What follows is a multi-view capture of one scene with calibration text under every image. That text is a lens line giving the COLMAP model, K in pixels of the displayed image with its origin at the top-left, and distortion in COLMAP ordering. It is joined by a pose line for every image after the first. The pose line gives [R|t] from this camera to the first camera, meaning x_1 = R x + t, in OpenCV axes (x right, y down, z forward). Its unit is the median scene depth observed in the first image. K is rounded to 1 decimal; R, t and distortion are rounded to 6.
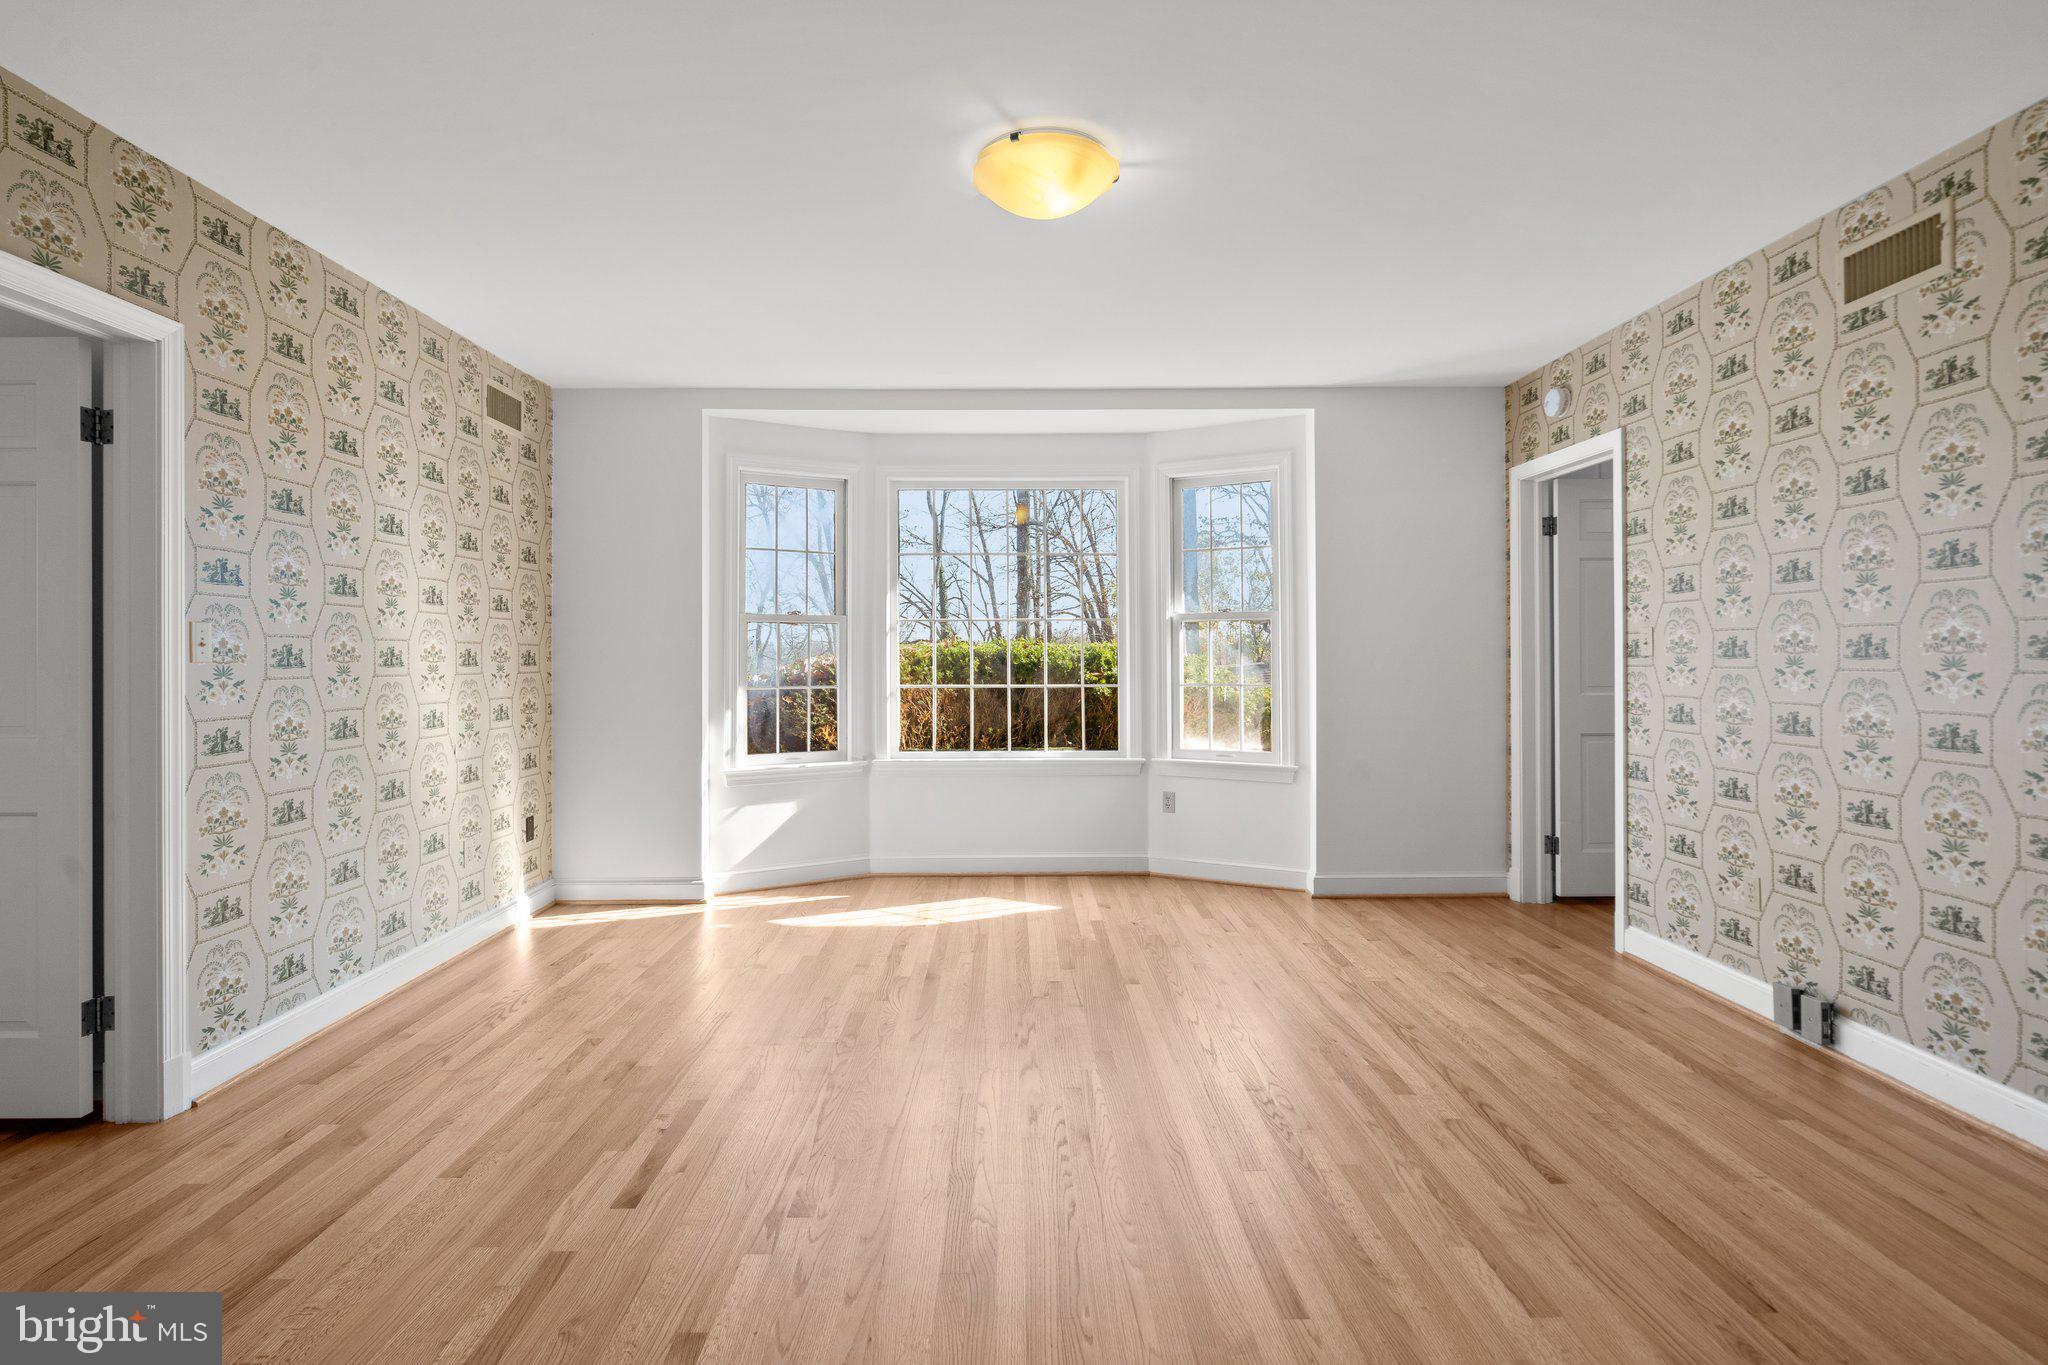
lens RADIAL K [[948.2, 0, 1011.2], [0, 948.2, 667.5], [0, 0, 1]] dist [-0.003938, 0.001744]
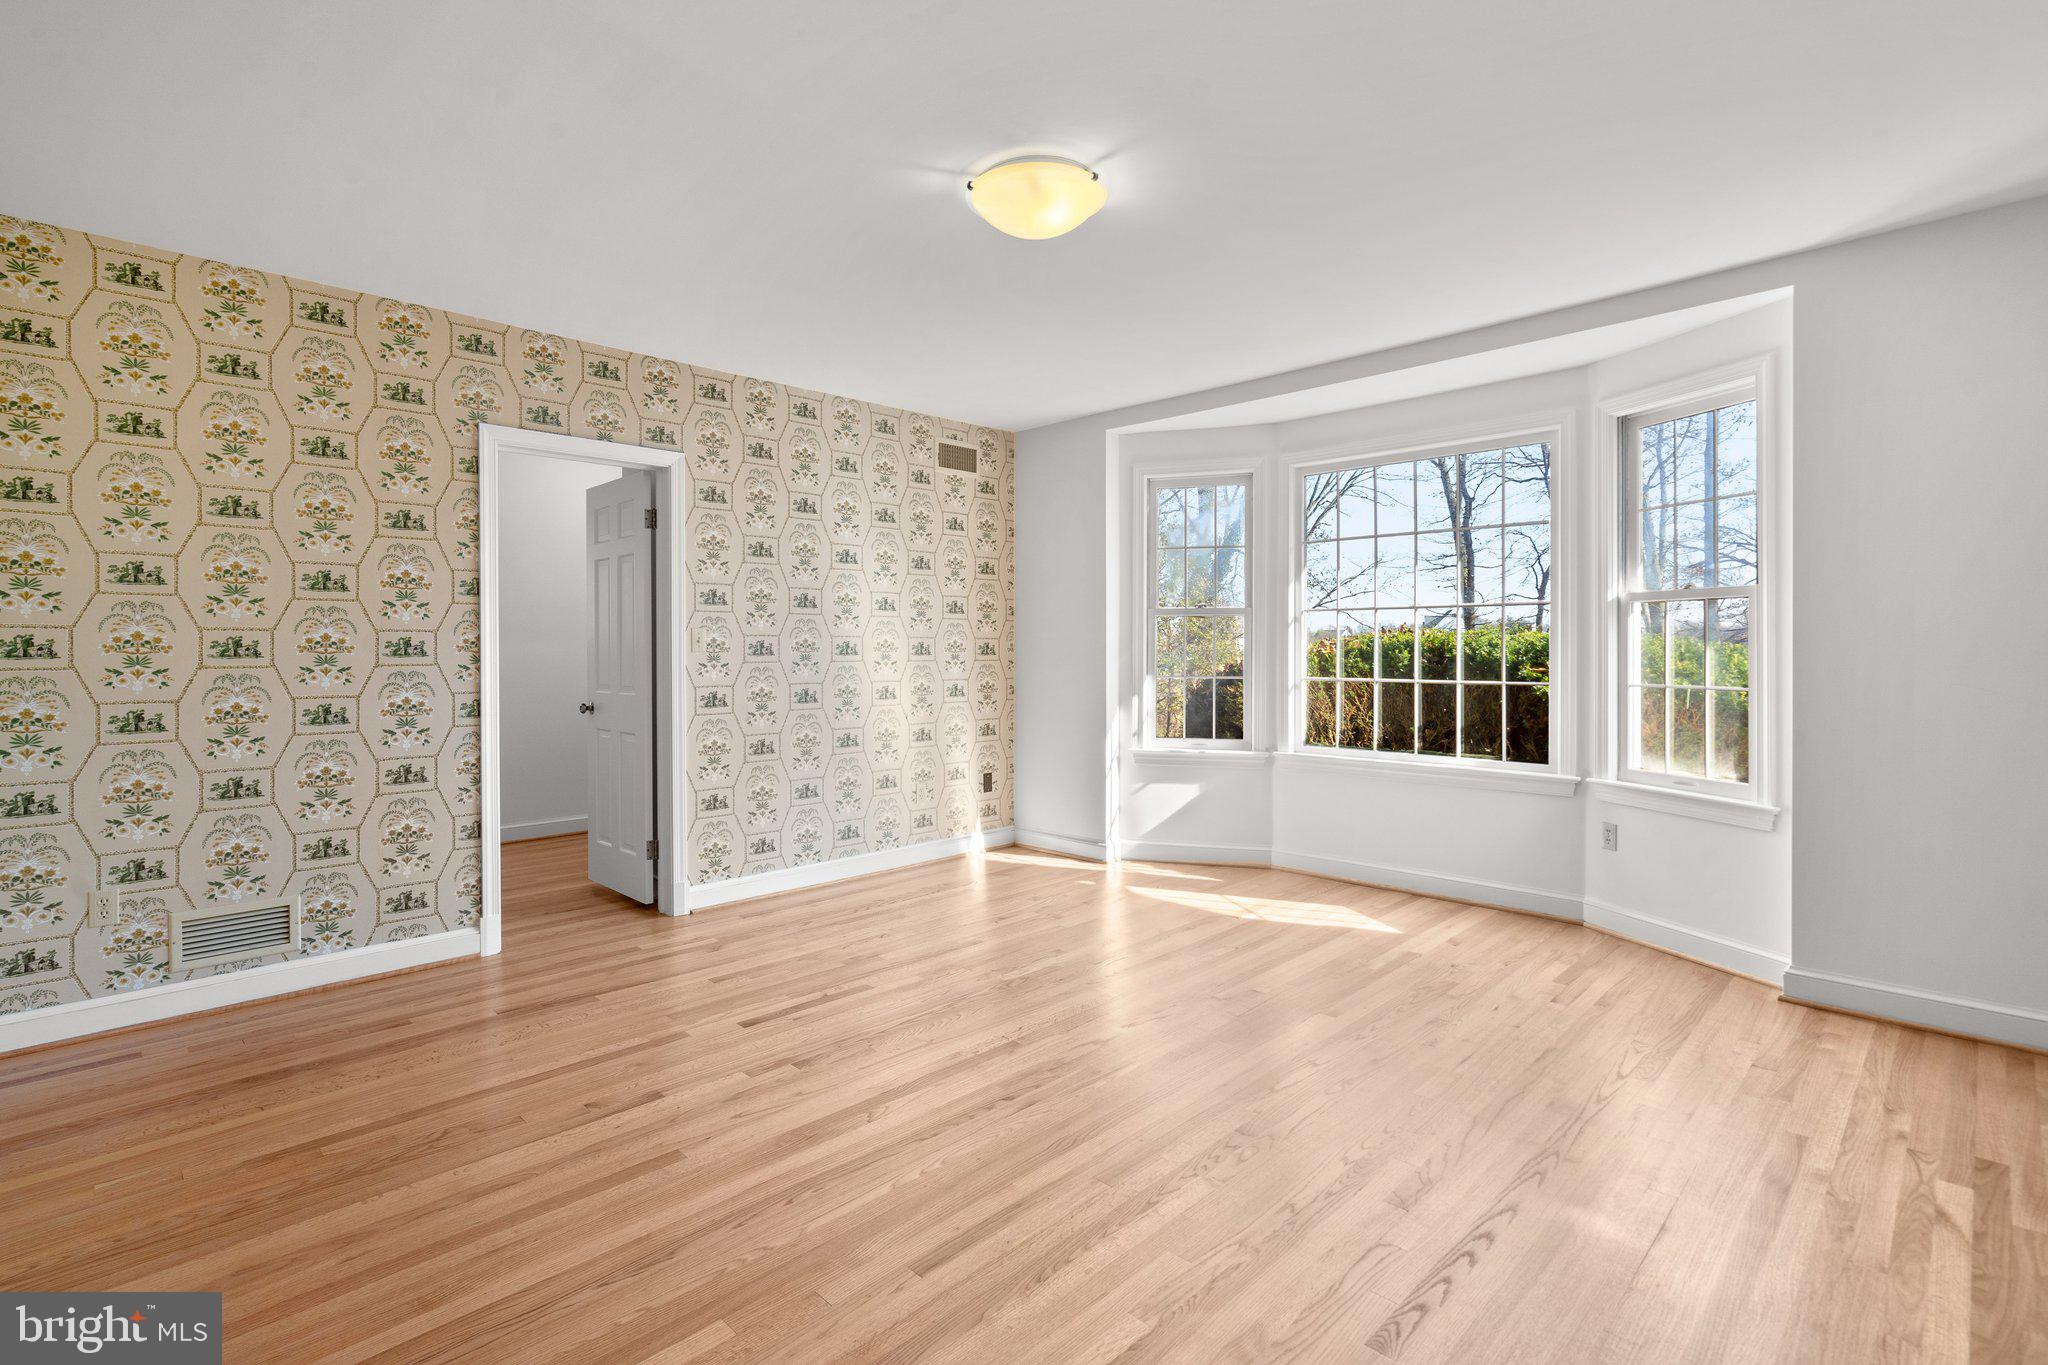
lens RADIAL K [[948.2, 0, 1010.2], [0, 948.2, 669.8], [0, 0, 1]] dist [-0.003938, 0.001744]
pose [[0.701899, 0.018213, -0.712044, 0.451049], [-0.007376, 0.999805, 0.018303, -0.005613], [0.712239, -0.007595, 0.701896, 0.131559]]
